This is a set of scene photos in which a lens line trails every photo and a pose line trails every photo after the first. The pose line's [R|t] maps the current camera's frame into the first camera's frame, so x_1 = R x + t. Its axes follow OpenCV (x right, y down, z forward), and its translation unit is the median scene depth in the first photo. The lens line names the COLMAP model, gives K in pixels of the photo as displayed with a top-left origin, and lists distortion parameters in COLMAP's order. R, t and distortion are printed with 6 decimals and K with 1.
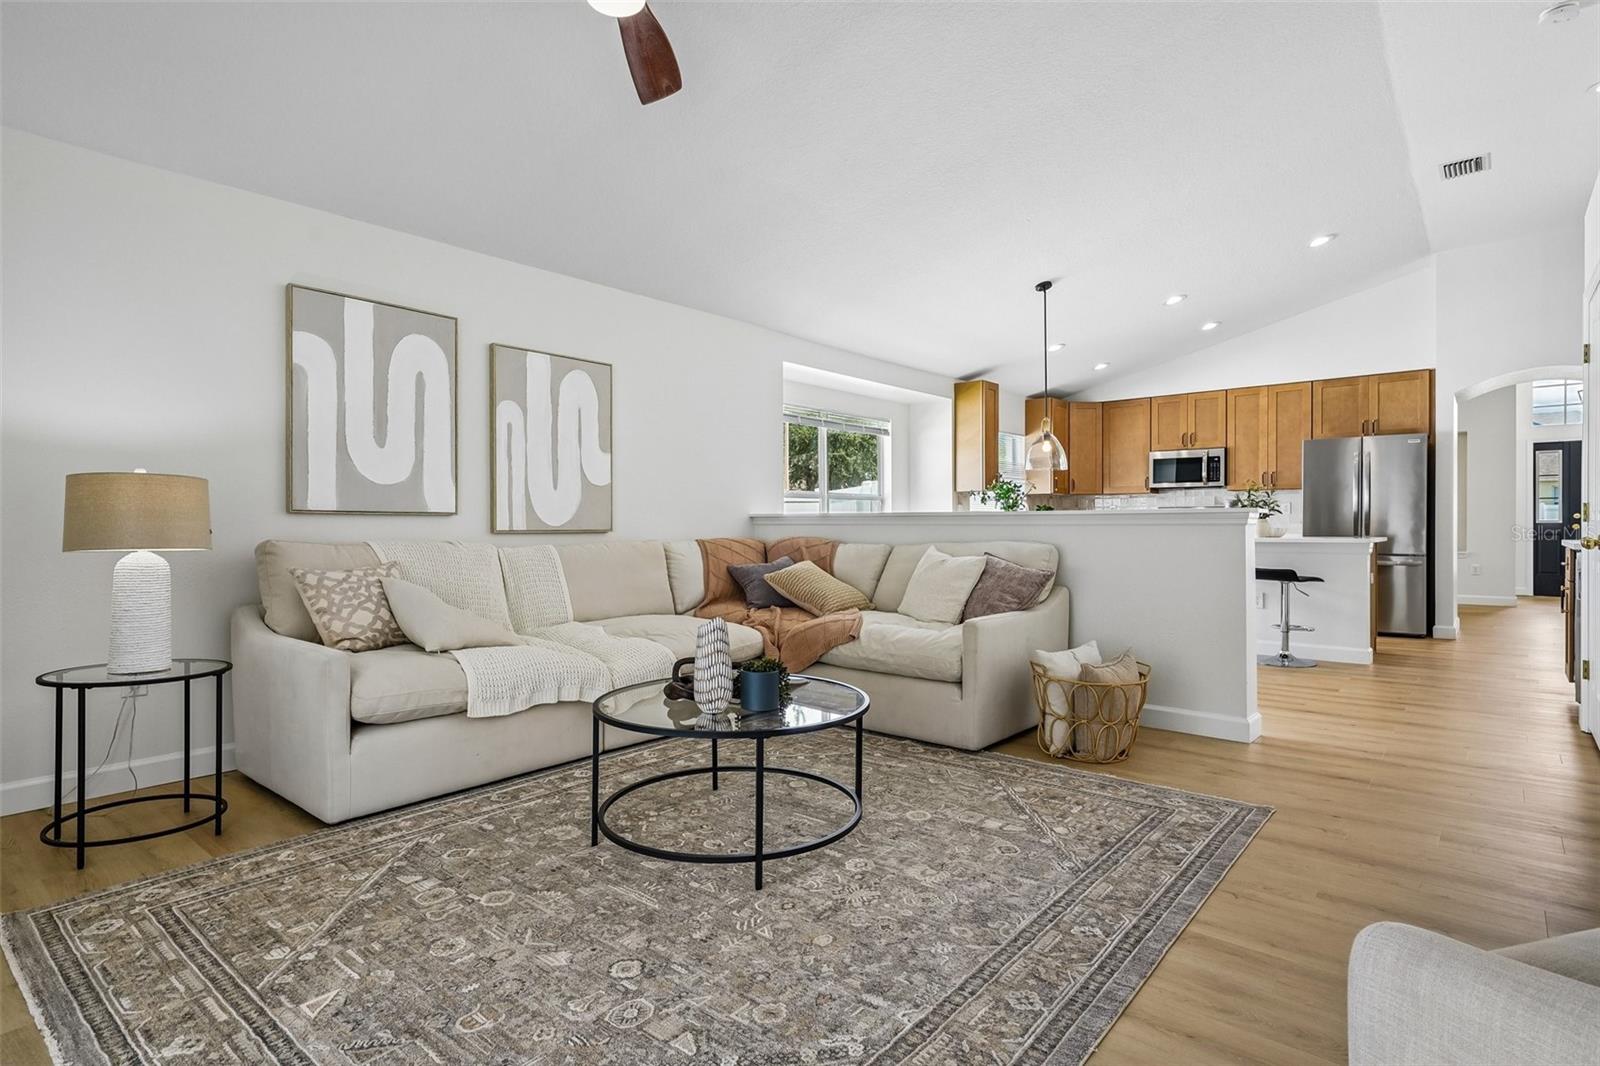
lens RADIAL K [[817.7, 0, 789.0], [0, 817.7, 529.8], [0, 0, 1]] dist [0.006523, 0.001112]
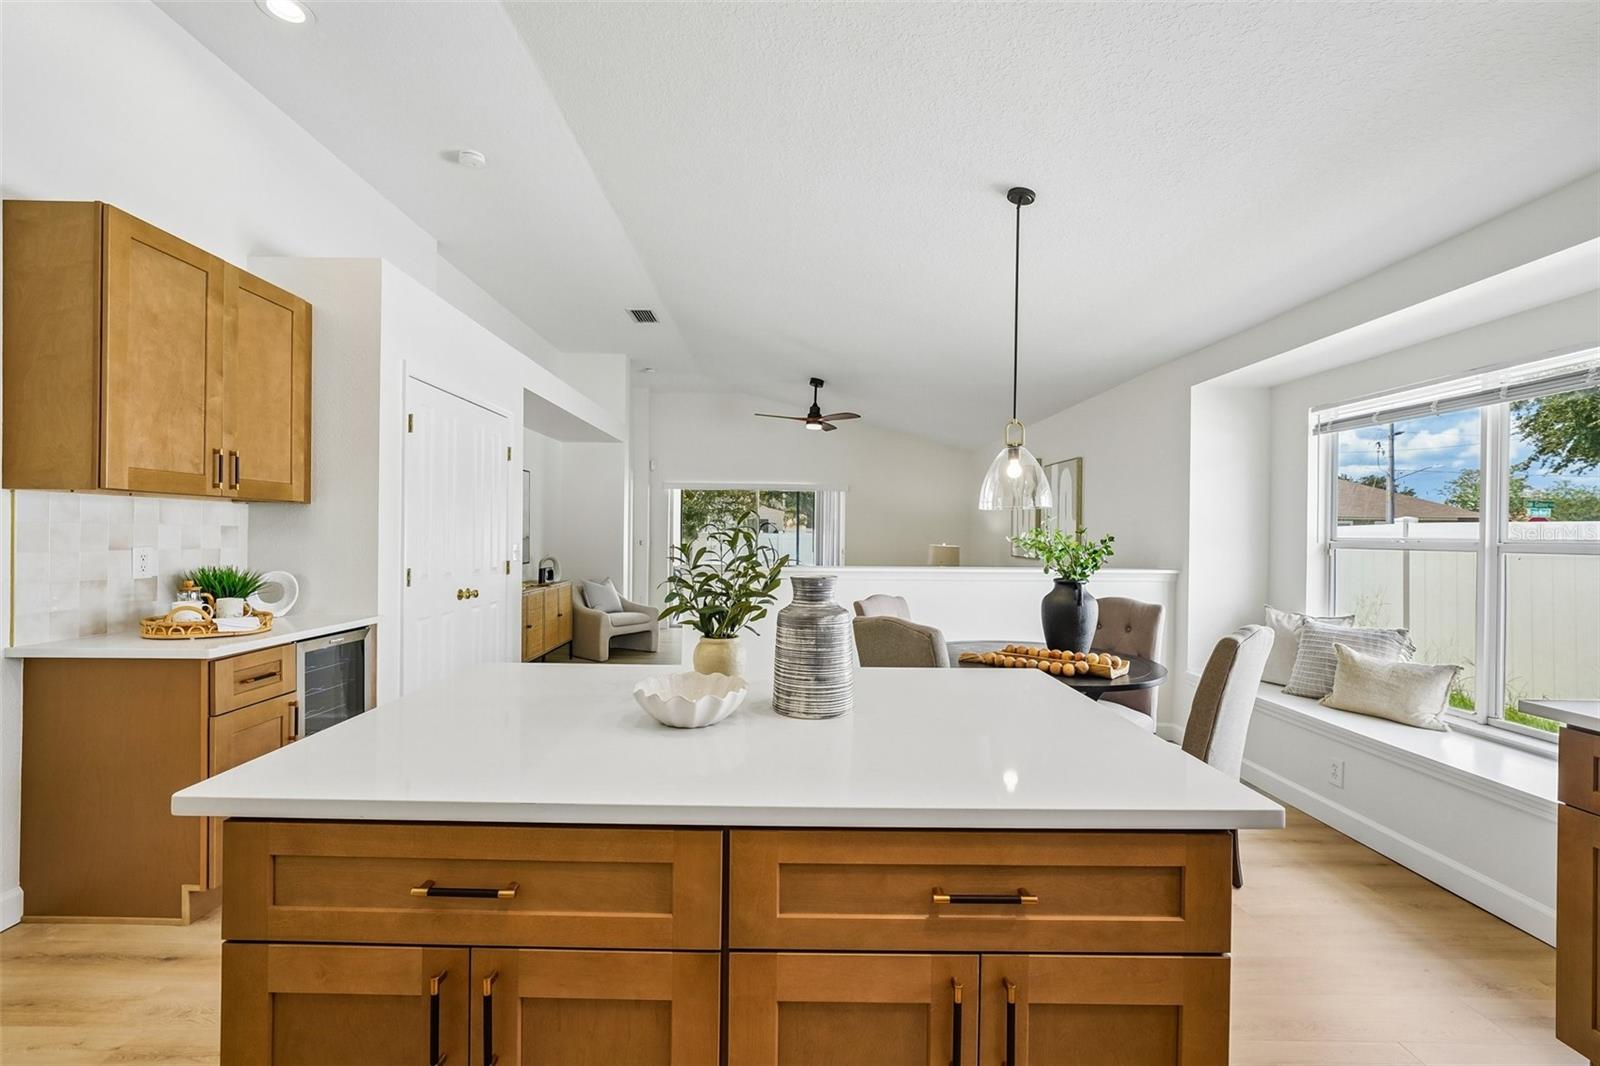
lens RADIAL K [[692.5, 0, 791.5], [0, 692.5, 538.3], [0, 0, 1]] dist [-0.003848, -0.000153]
pose [[-0.754210, -0.000032, -0.656633, 0.647203], [-0.012247, 0.999827, 0.014018, -0.048802], [0.656519, 0.018614, -0.754080, 1.080214]]
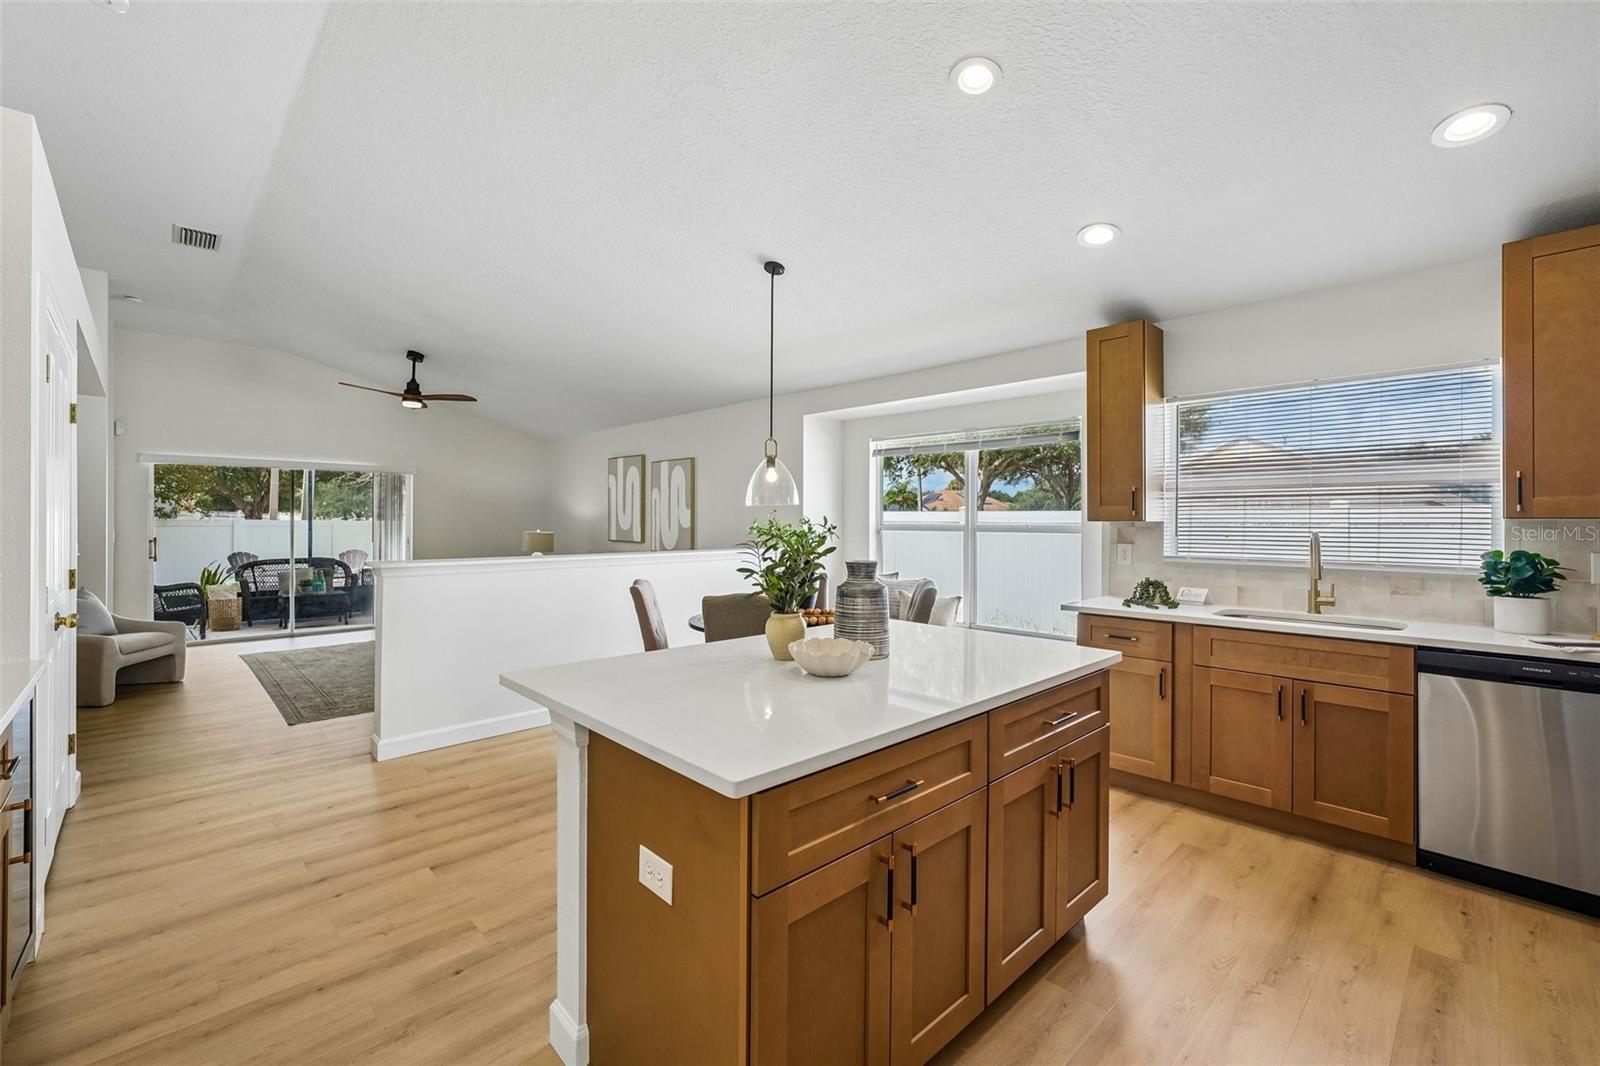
lens RADIAL K [[676.2, 0, 787.9], [0, 676.2, 520.3], [0, 0, 1]] dist [-0.005196, 0.000165]
pose [[-0.102972, 0.004164, -0.994676, 0.803050], [-0.009325, 0.999943, 0.005152, -0.053789], [0.994641, 0.009806, -0.102927, 0.919580]]
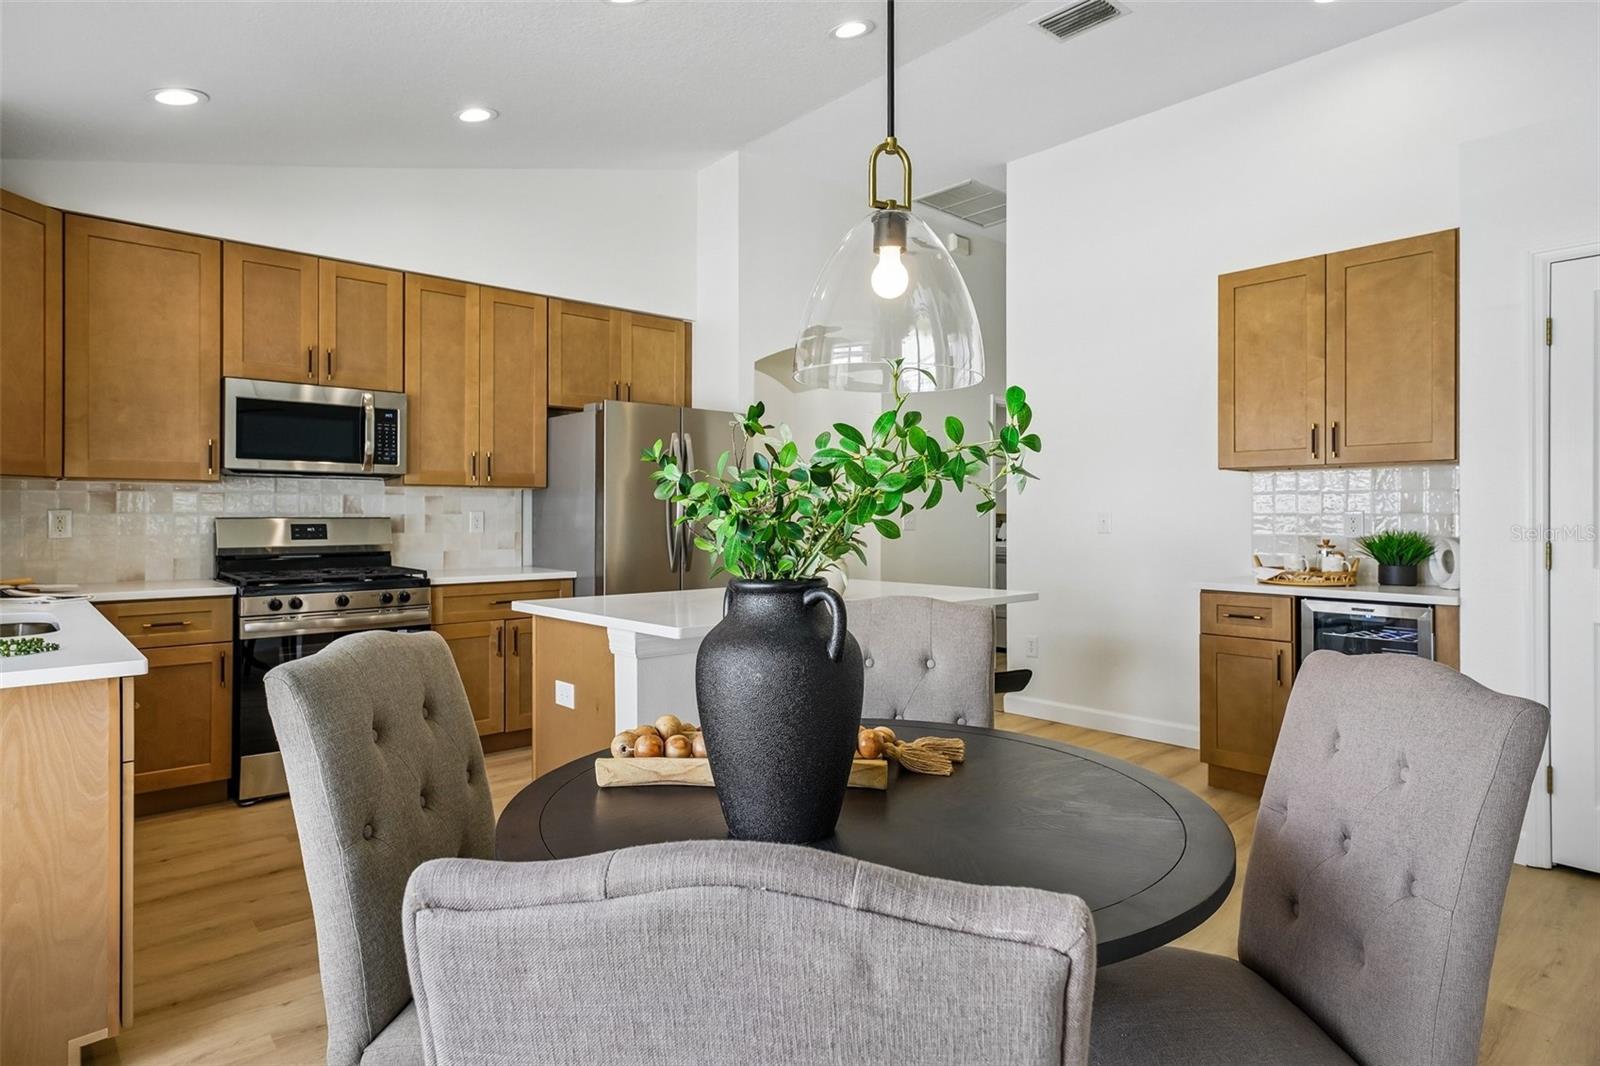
lens RADIAL K [[889.5, 0, 802.8], [0, 889.5, 511.4], [0, 0, 1]] dist [0.007678, 0.001815]
pose [[0.131306, 0.008991, 0.991301, 0.067269], [0.006497, 0.999930, -0.009930, -0.031038], [-0.991321, 0.007744, 0.131238, 0.844431]]
